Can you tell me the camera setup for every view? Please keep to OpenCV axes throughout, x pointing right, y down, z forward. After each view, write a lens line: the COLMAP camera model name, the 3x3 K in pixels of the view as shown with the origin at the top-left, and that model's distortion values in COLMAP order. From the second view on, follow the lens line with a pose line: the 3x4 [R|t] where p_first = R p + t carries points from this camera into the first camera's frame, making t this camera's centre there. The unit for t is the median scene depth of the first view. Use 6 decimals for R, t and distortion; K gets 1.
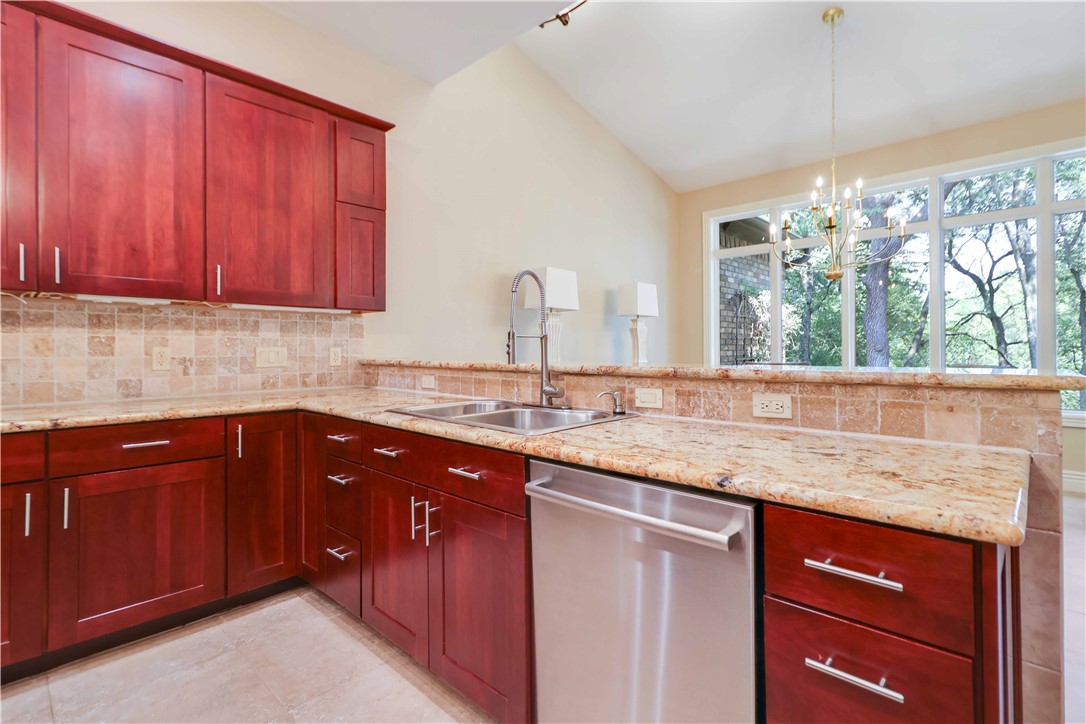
lens RADIAL K [[512.4, 0, 546.8], [0, 512.4, 351.0], [0, 0, 1]] dist [-0.000771, 0.003015]
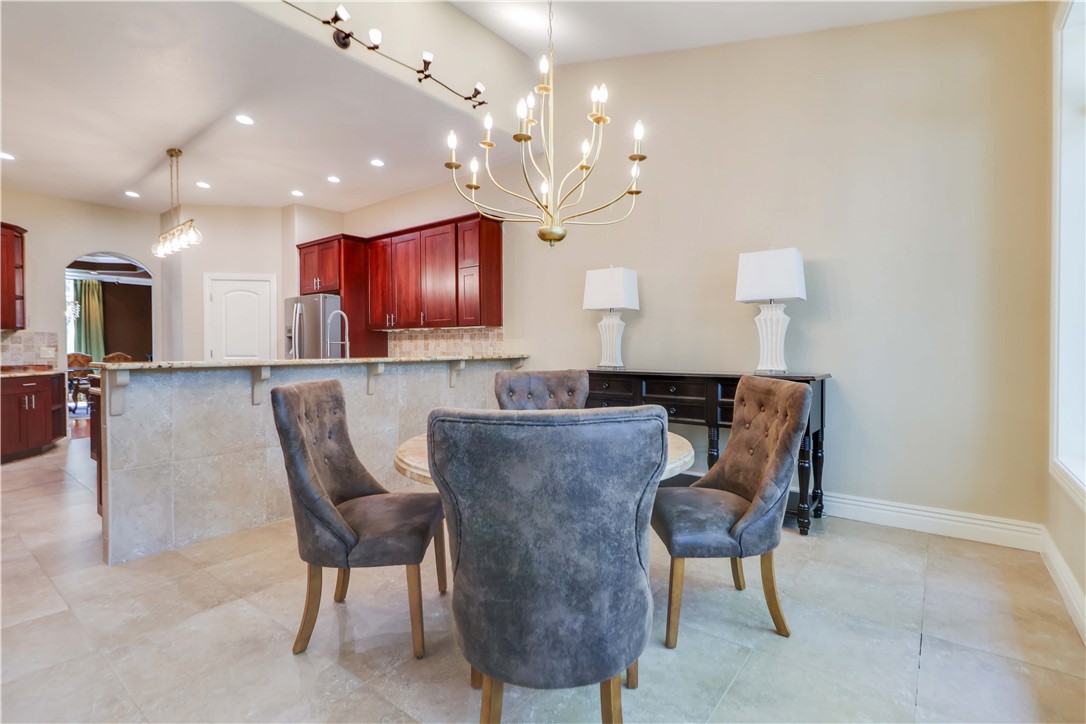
lens RADIAL K [[512.4, 0, 547.4], [0, 512.4, 358.9], [0, 0, 1]] dist [-0.000771, 0.003015]
pose [[0.109884, 0.018619, -0.993770, 1.542883], [-0.004415, 0.999824, 0.018244, 0.001004], [0.993935, 0.002382, 0.109947, 1.155592]]
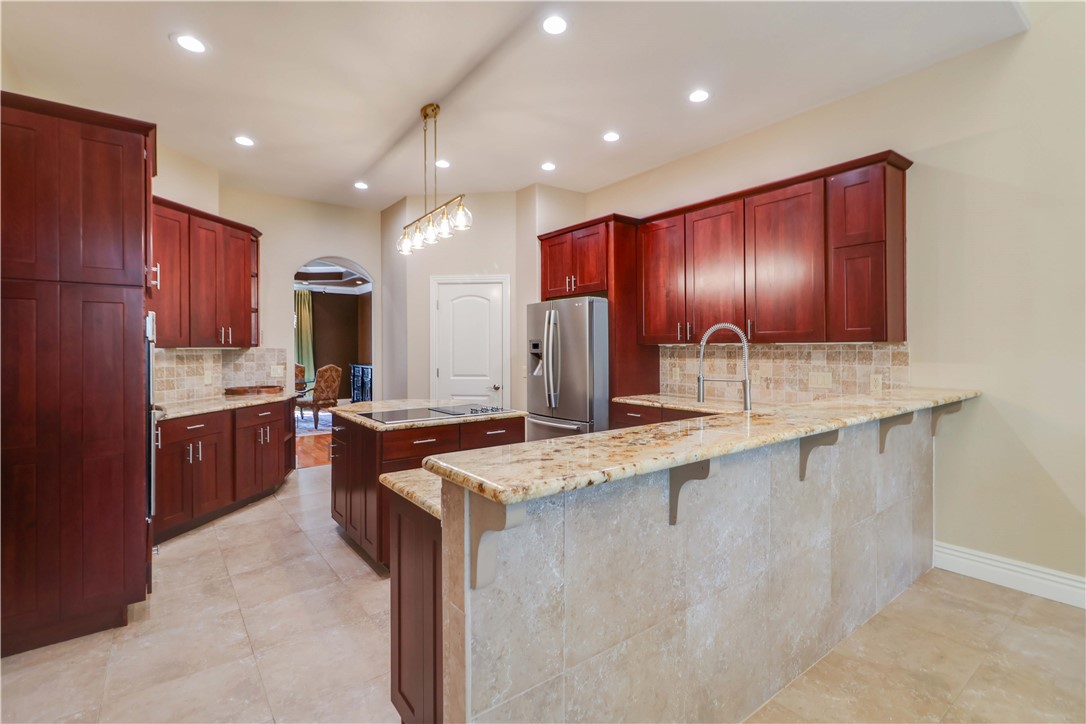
lens RADIAL K [[512.4, 0, 543.7], [0, 512.4, 355.1], [0, 0, 1]] dist [-0.000771, 0.003015]
pose [[-0.151534, 0.010554, -0.988396, 0.873229], [-0.003569, 0.999931, 0.011224, -0.065919], [0.988446, 0.005228, -0.151486, 0.545983]]
